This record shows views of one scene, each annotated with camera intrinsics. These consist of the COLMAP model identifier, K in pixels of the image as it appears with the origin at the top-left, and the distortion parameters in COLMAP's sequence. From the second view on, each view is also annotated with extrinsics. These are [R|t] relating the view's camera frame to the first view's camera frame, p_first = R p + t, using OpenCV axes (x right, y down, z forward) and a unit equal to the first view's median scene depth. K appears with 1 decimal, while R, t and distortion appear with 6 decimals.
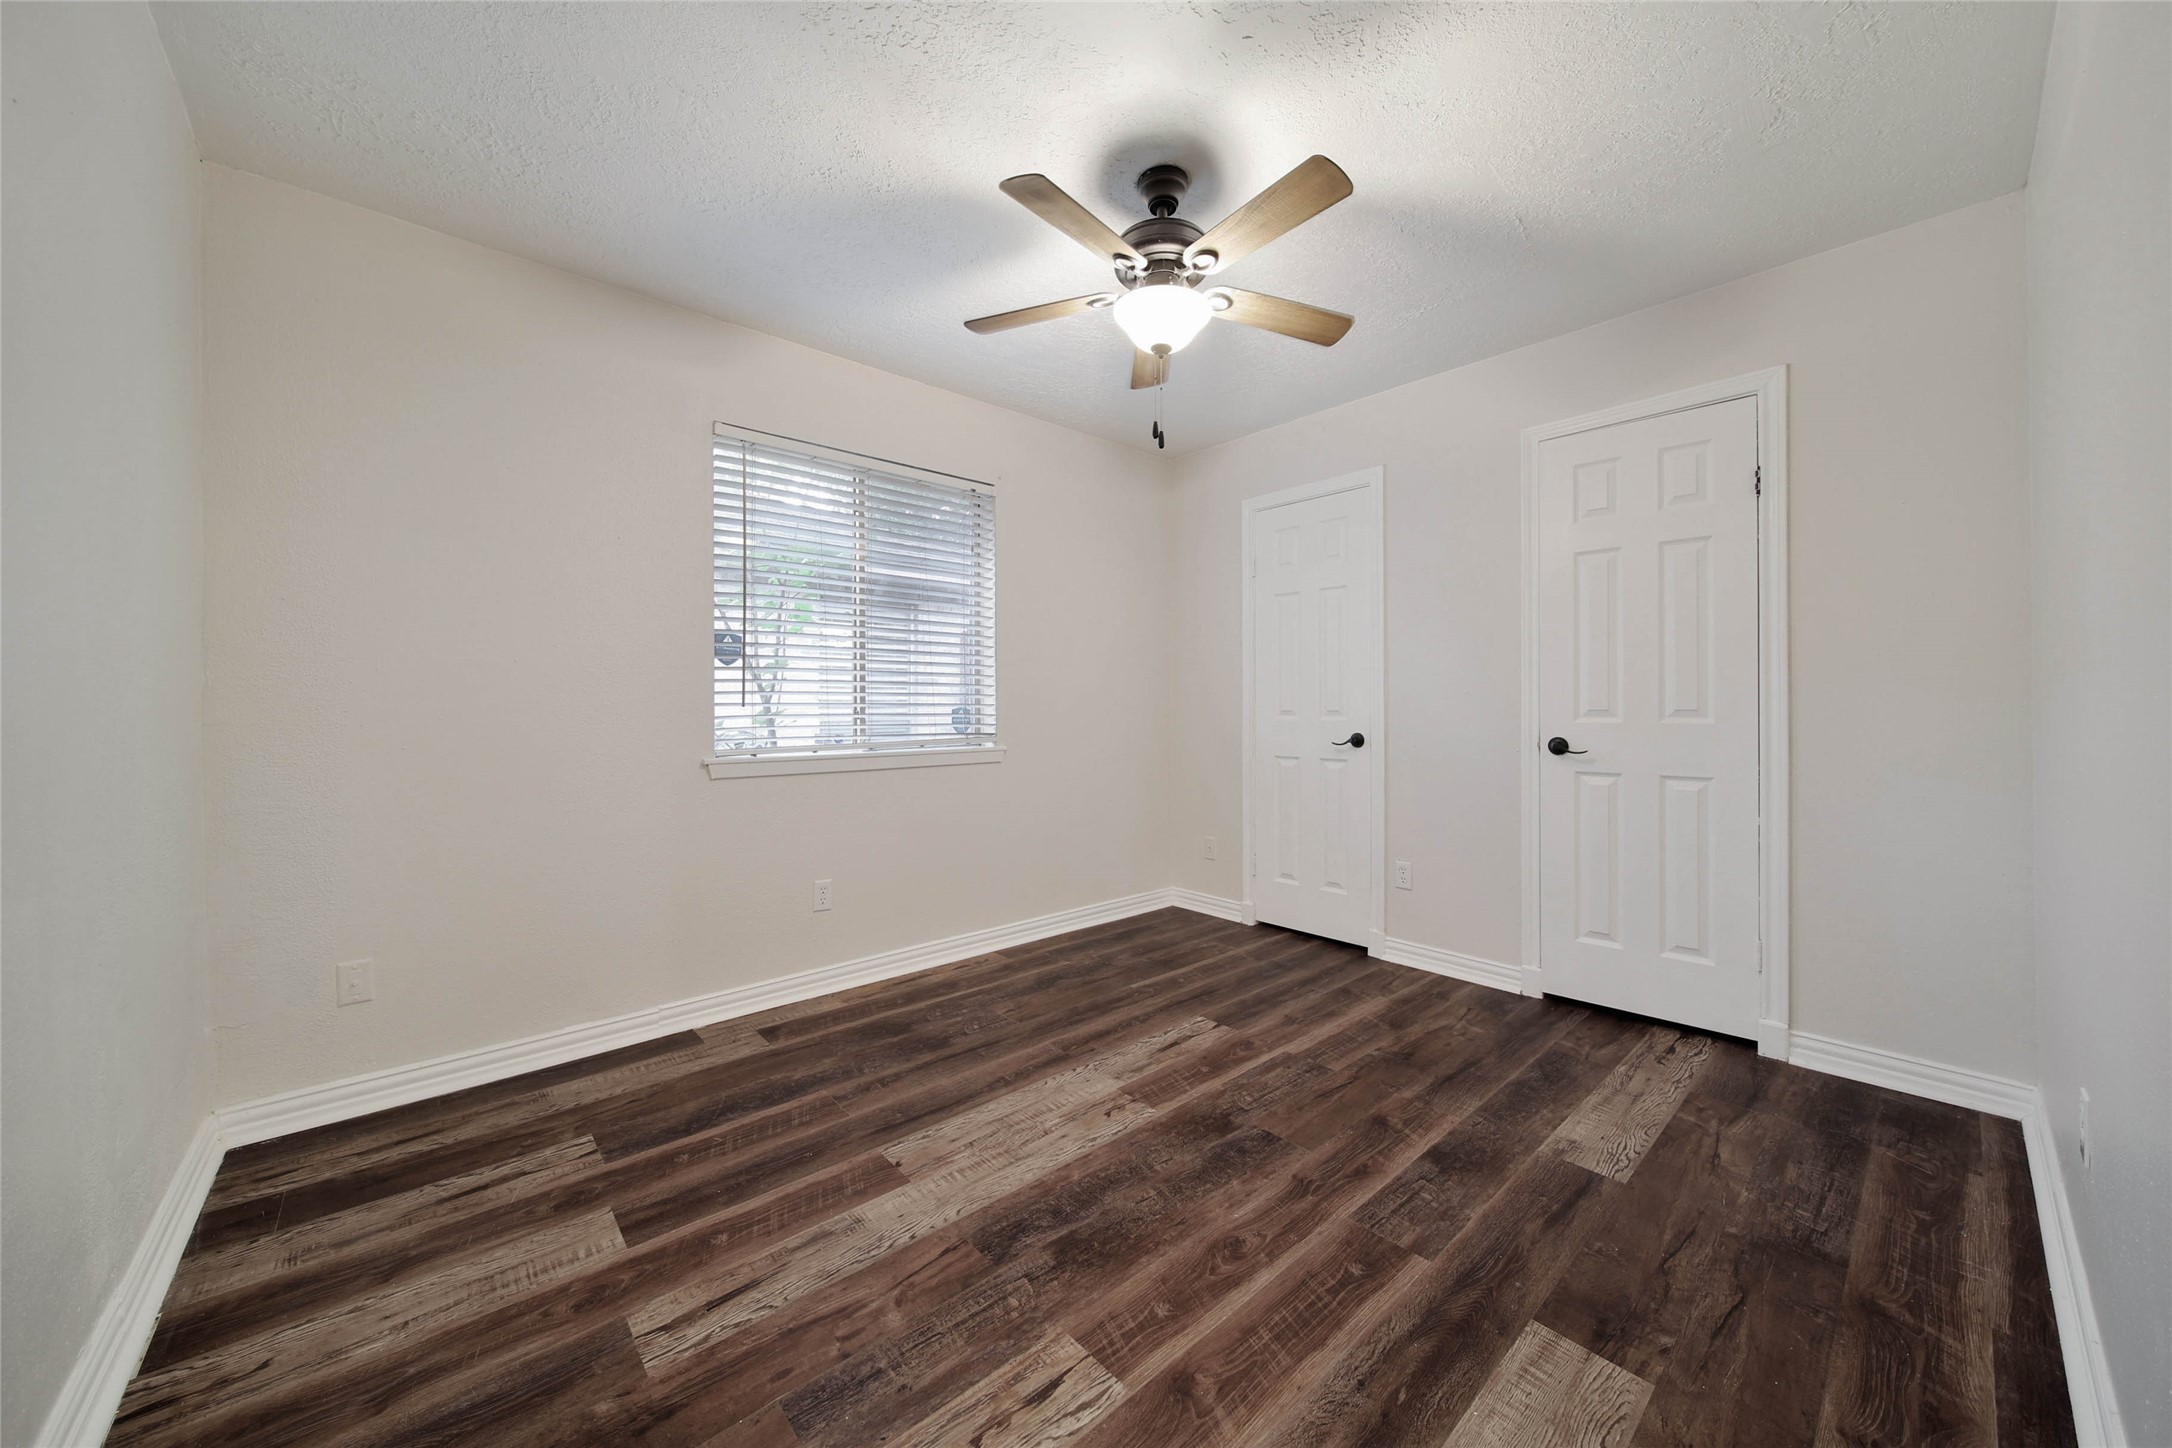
lens RADIAL K [[772.7, 0, 1081.9], [0, 772.7, 709.6], [0, 0, 1]] dist [-0.001534, -0.000860]
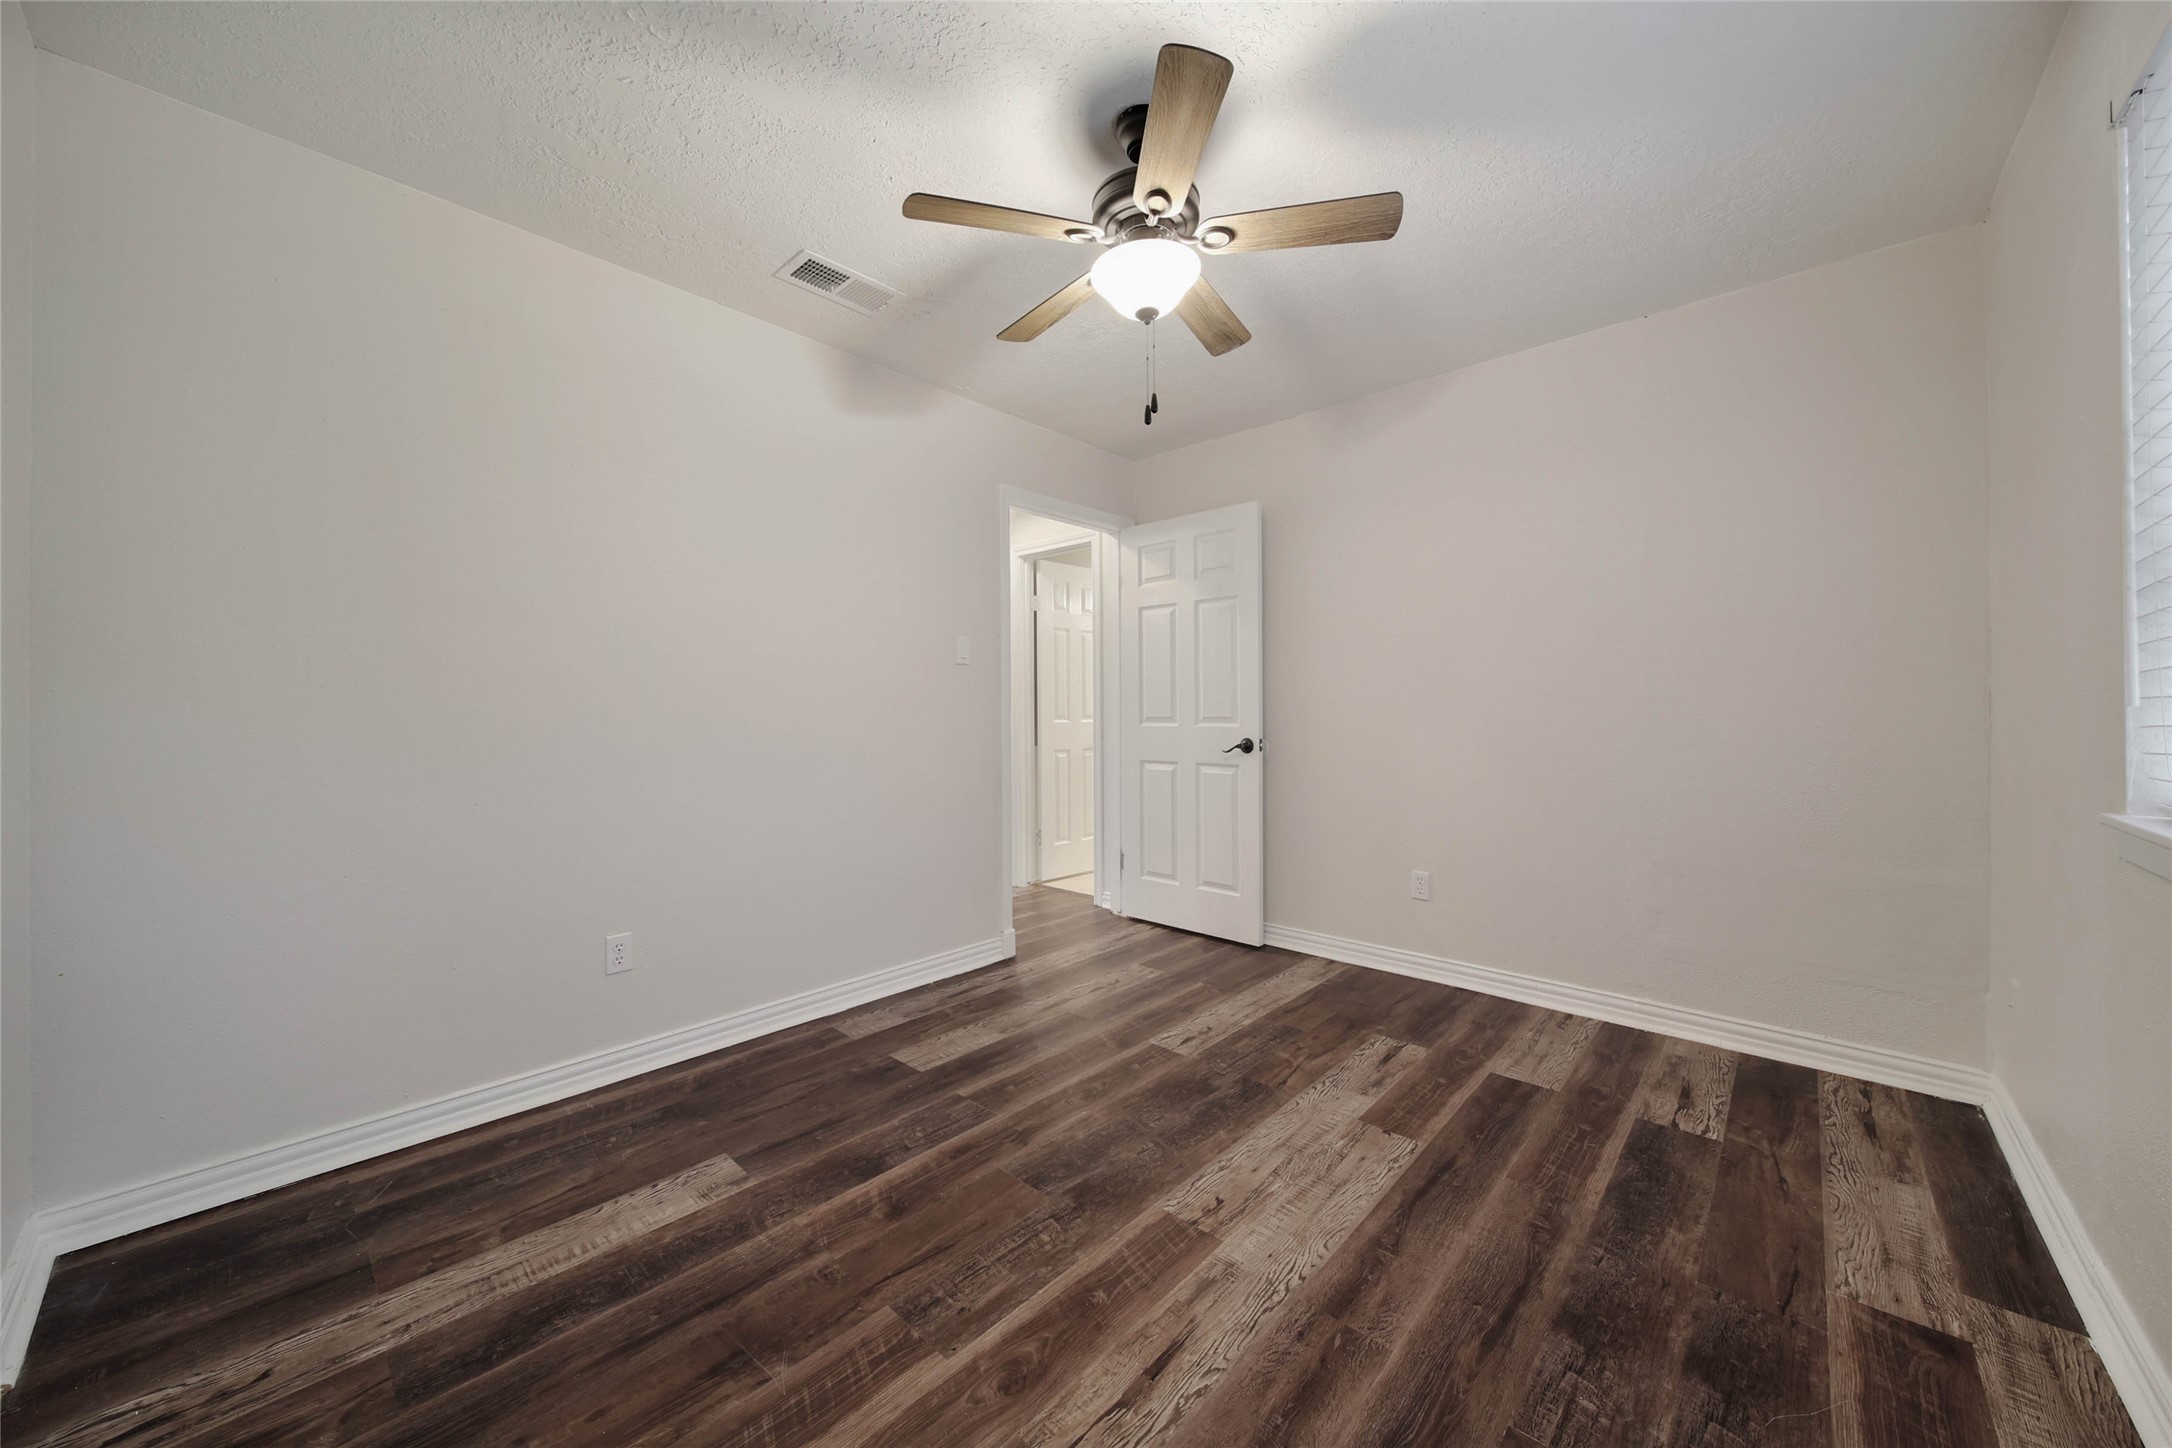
lens RADIAL K [[772.7, 0, 1086.1], [0, 772.7, 716.1], [0, 0, 1]] dist [-0.001534, -0.000860]
pose [[-0.994530, 0.006792, -0.104227, 0.288278], [0.006179, 0.999962, 0.006210, -0.006190], [0.104265, 0.005532, -0.994534, 2.007830]]
